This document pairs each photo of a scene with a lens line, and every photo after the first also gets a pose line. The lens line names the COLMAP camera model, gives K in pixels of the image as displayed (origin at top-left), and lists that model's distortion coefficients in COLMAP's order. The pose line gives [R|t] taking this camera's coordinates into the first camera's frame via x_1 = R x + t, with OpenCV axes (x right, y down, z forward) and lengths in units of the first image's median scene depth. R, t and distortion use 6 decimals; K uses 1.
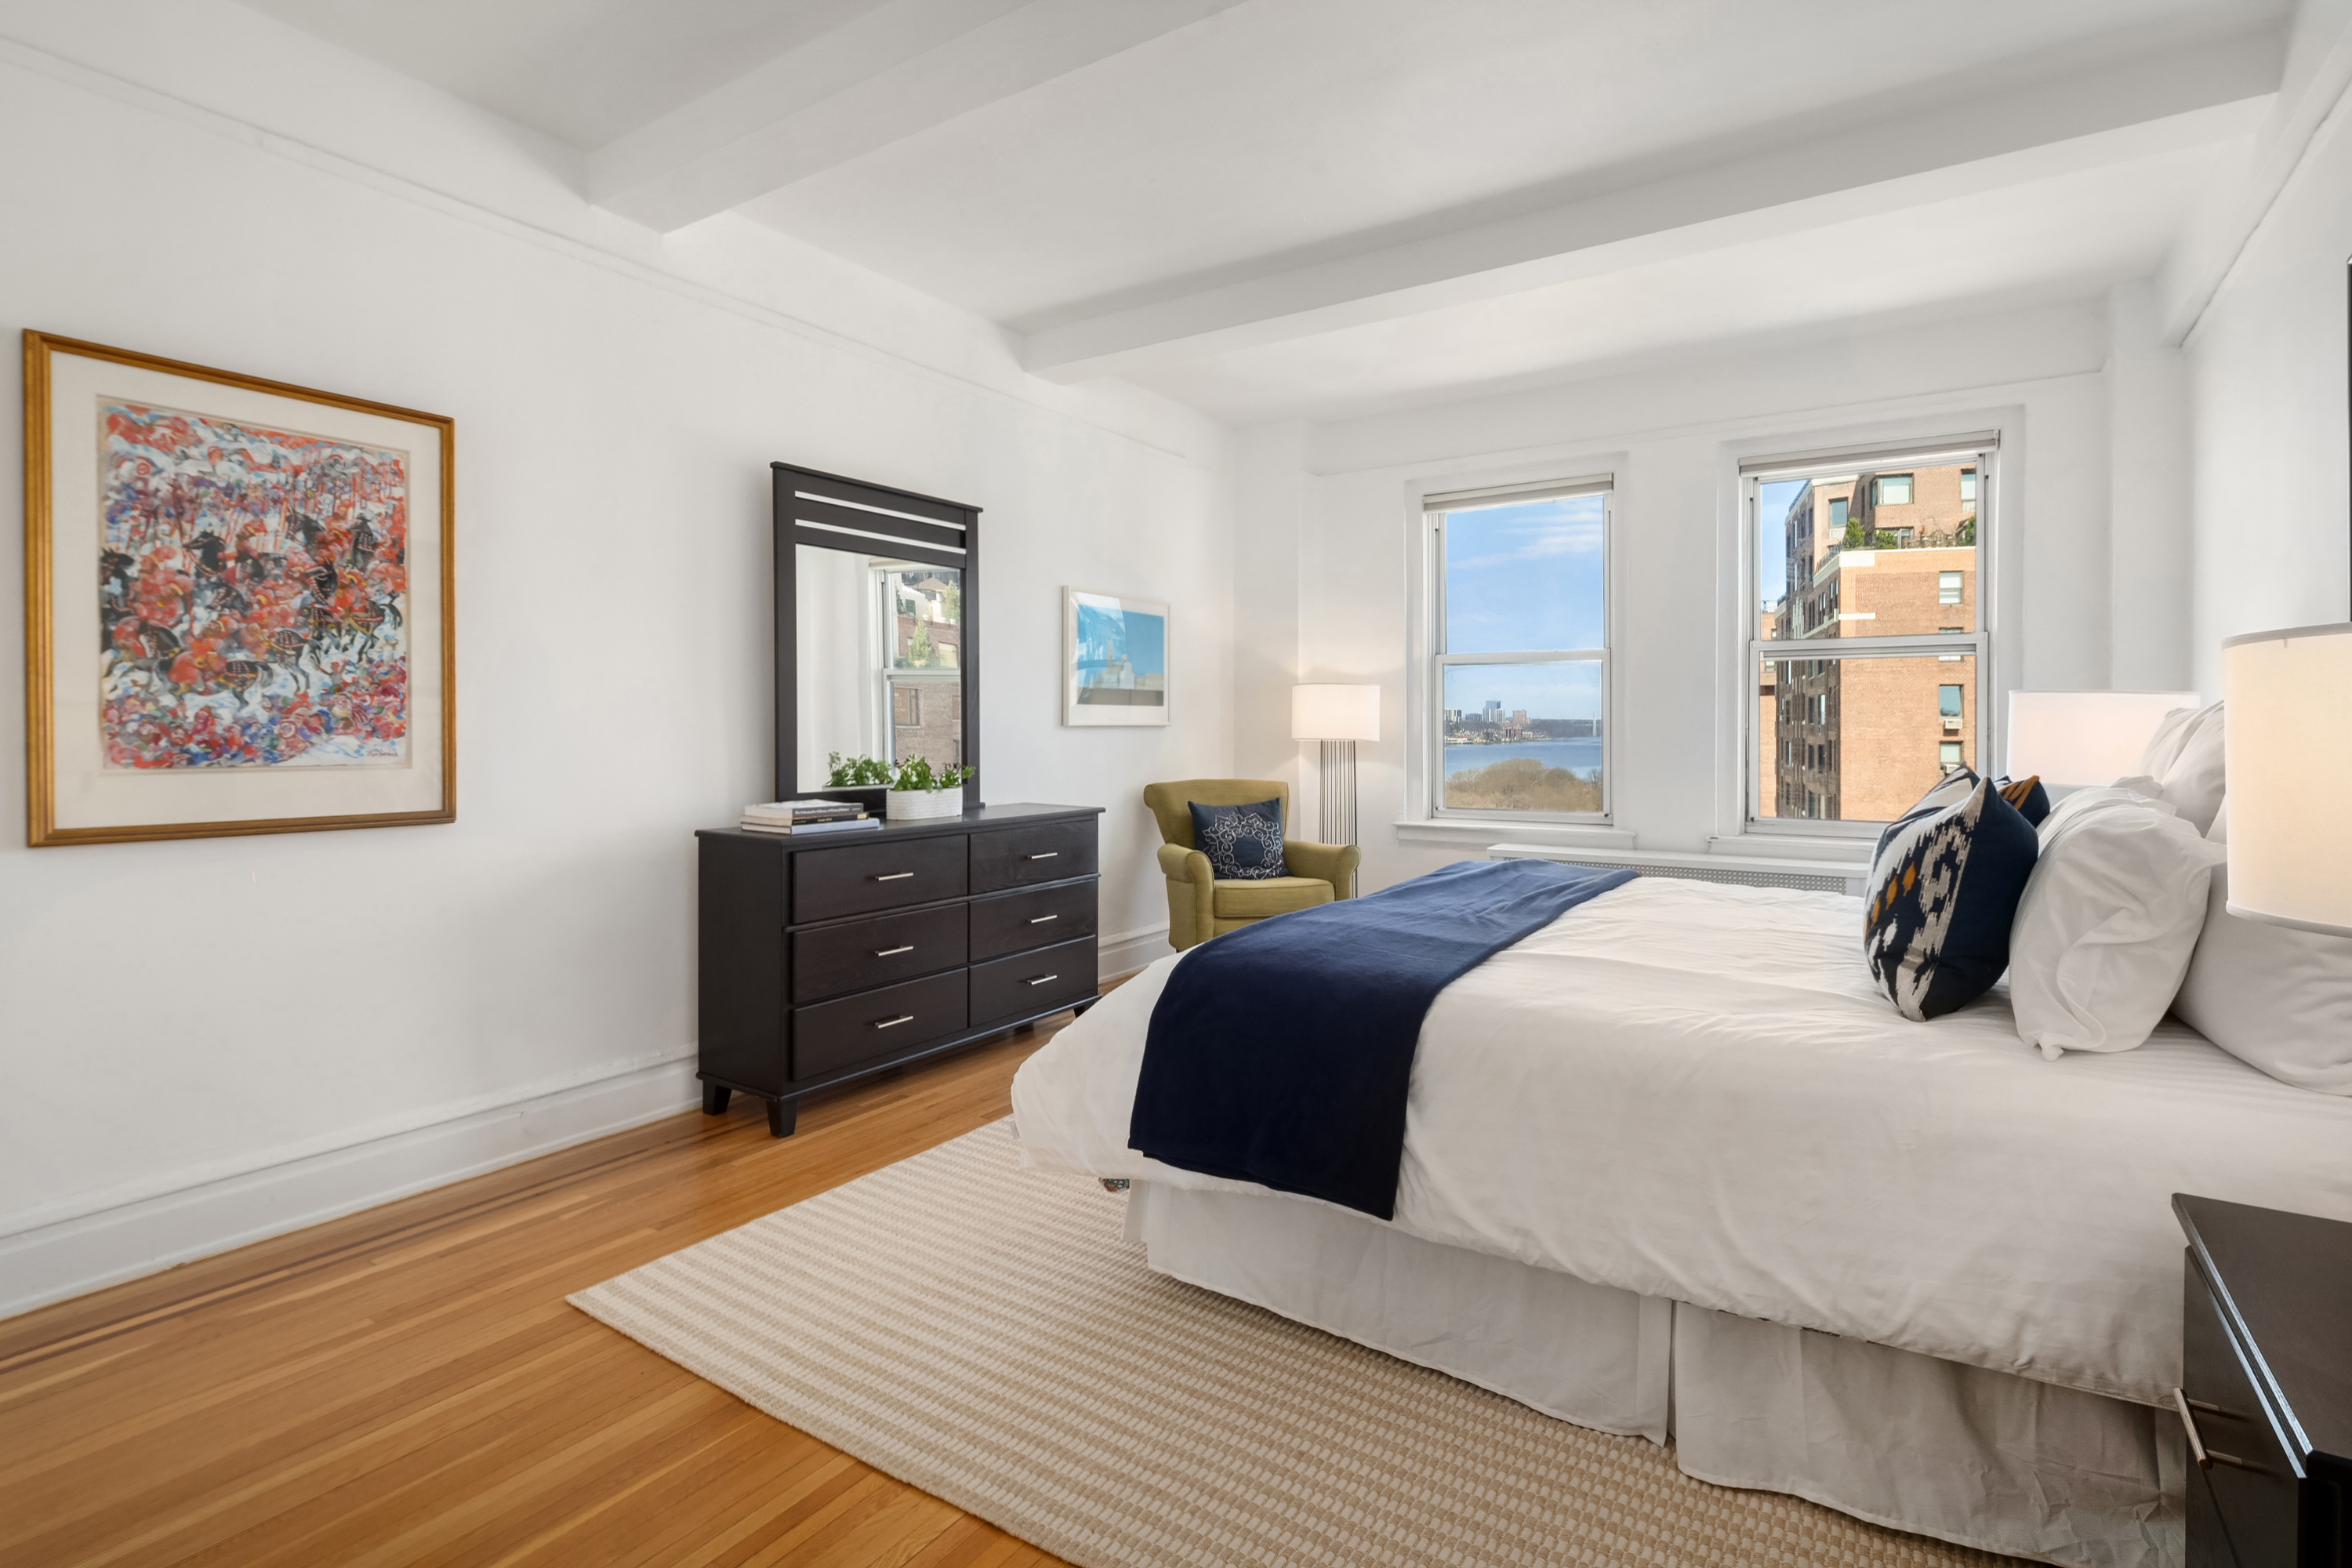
lens RADIAL K [[1152.3, 0, 1150.8], [0, 1152.3, 731.1], [0, 0, 1]] dist [0.000879, -0.000167]
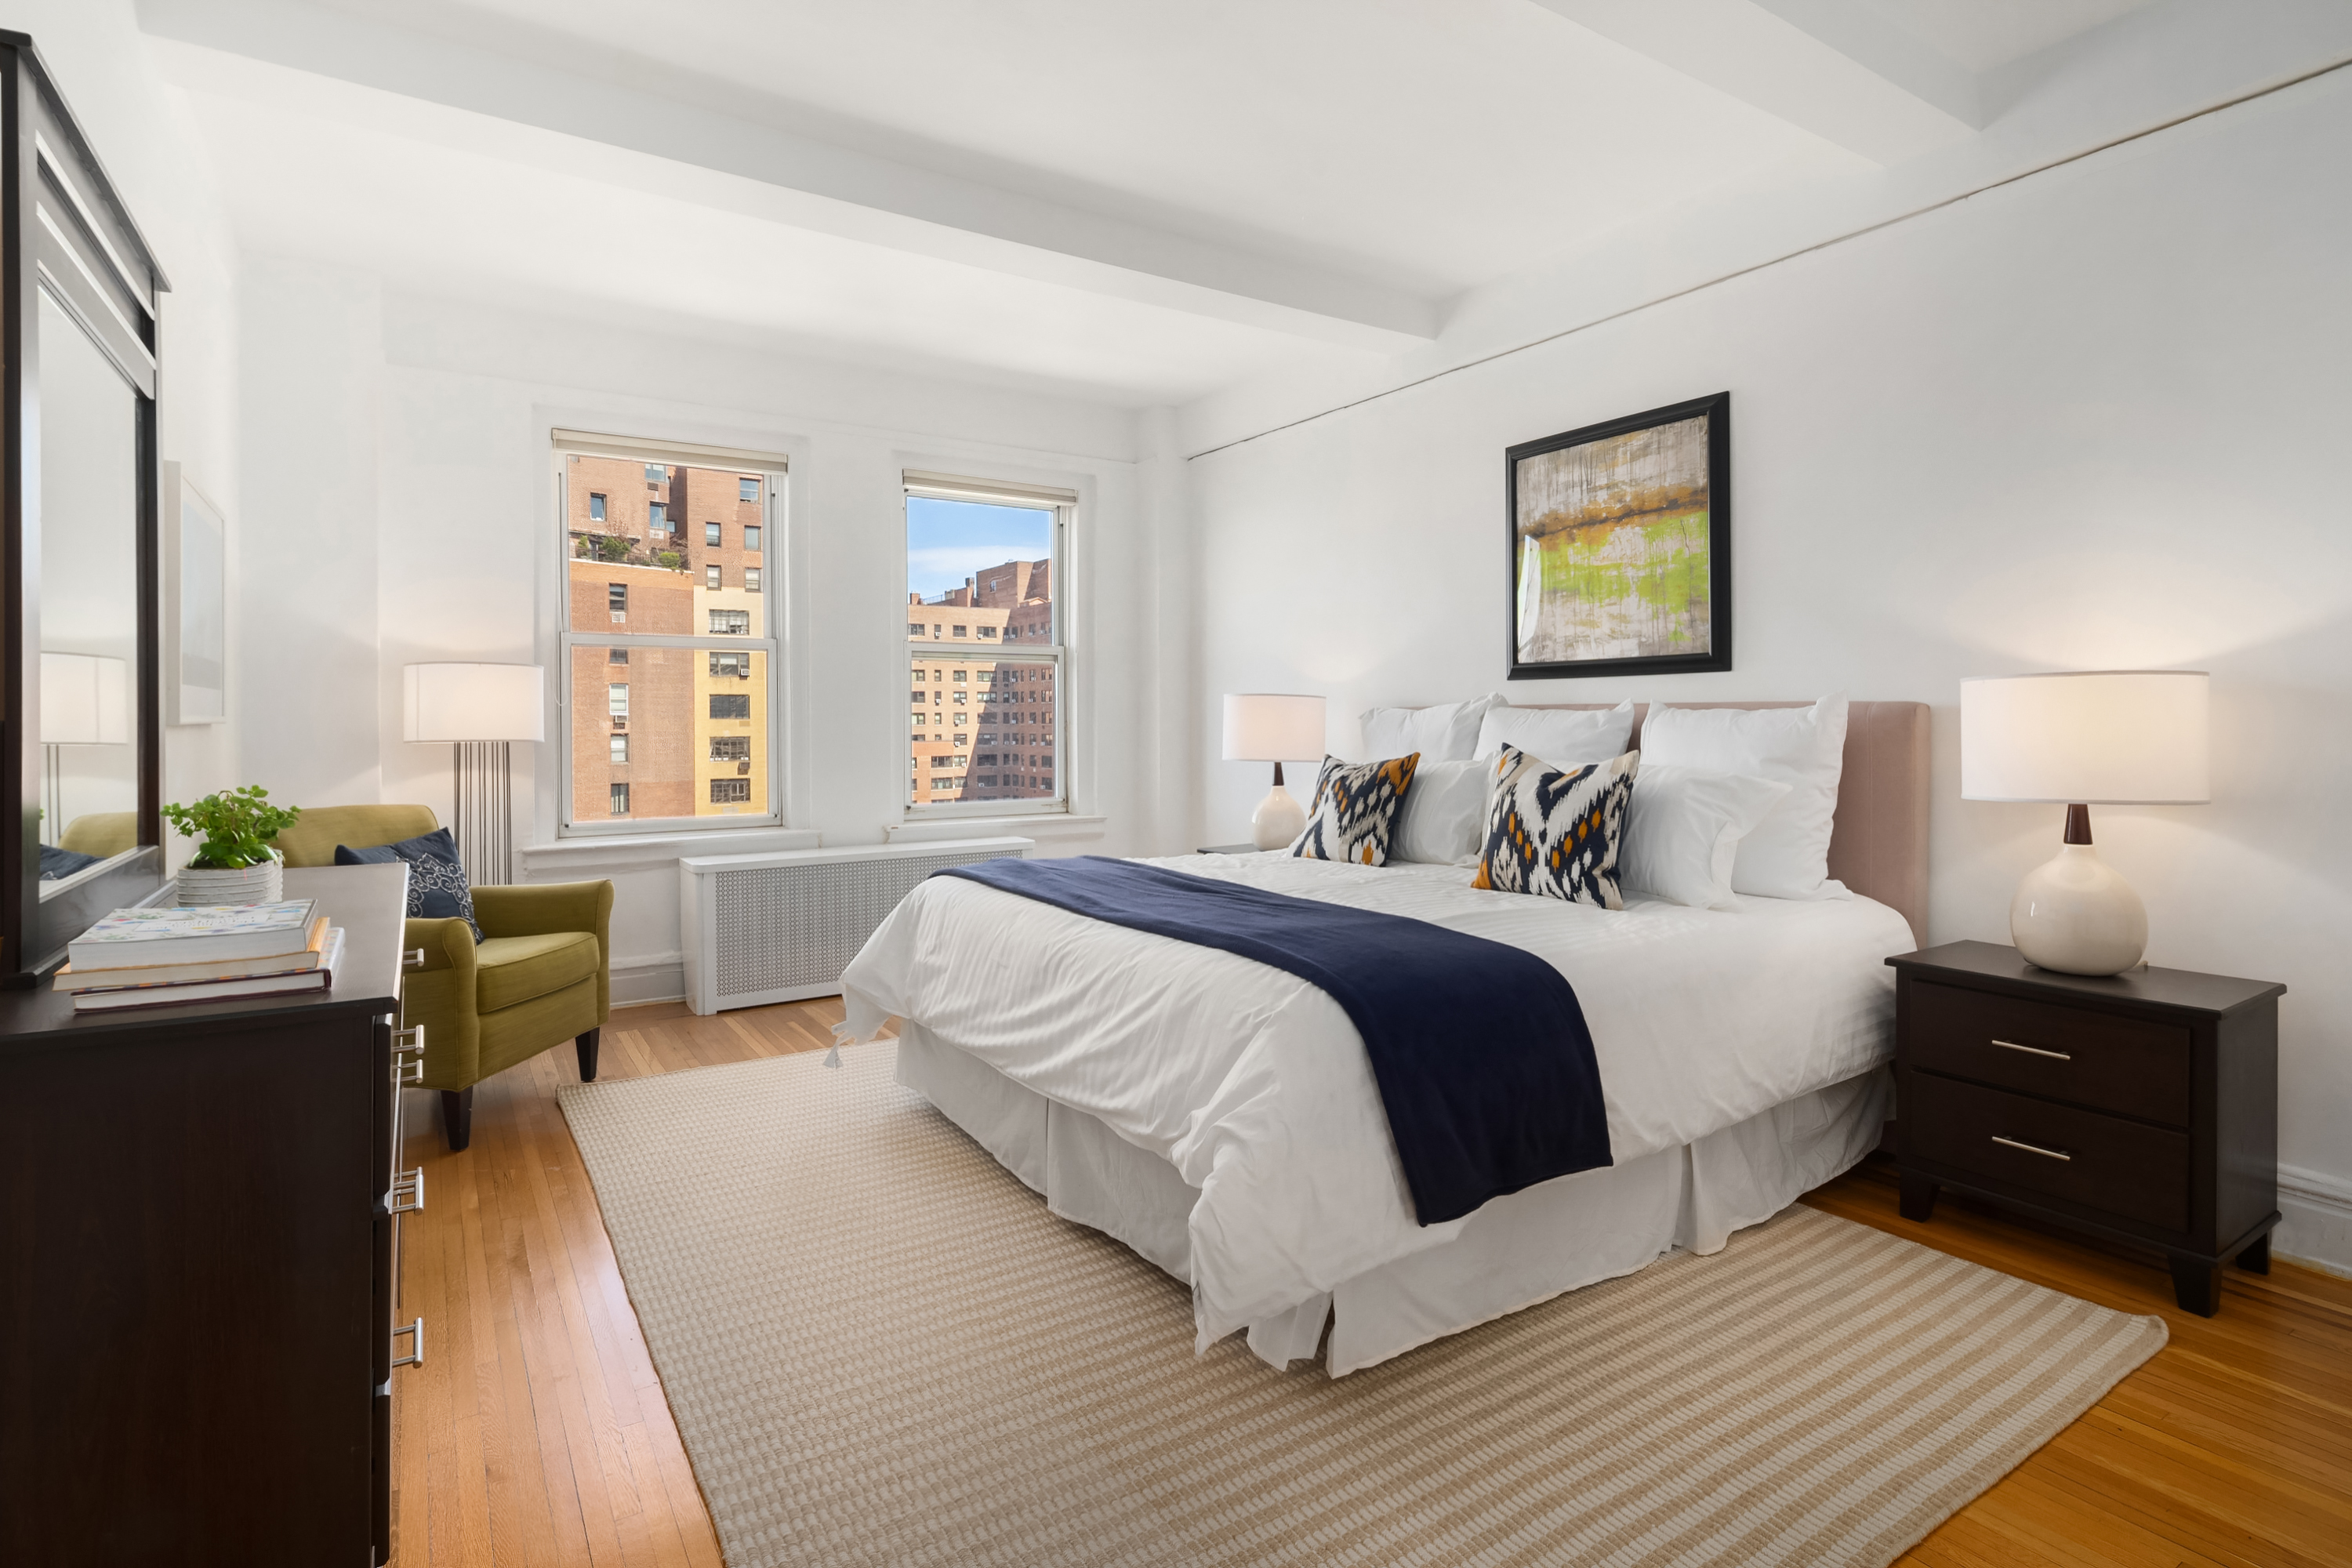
lens RADIAL K [[1152.3, 0, 1150.8], [0, 1152.3, 731.1], [0, 0, 1]] dist [0.000879, -0.000167]
pose [[0.397441, -0.009458, 0.917579, -0.930490], [0.007472, 0.999947, 0.007070, -0.002104], [-0.917597, 0.004046, 0.397491, 0.918613]]
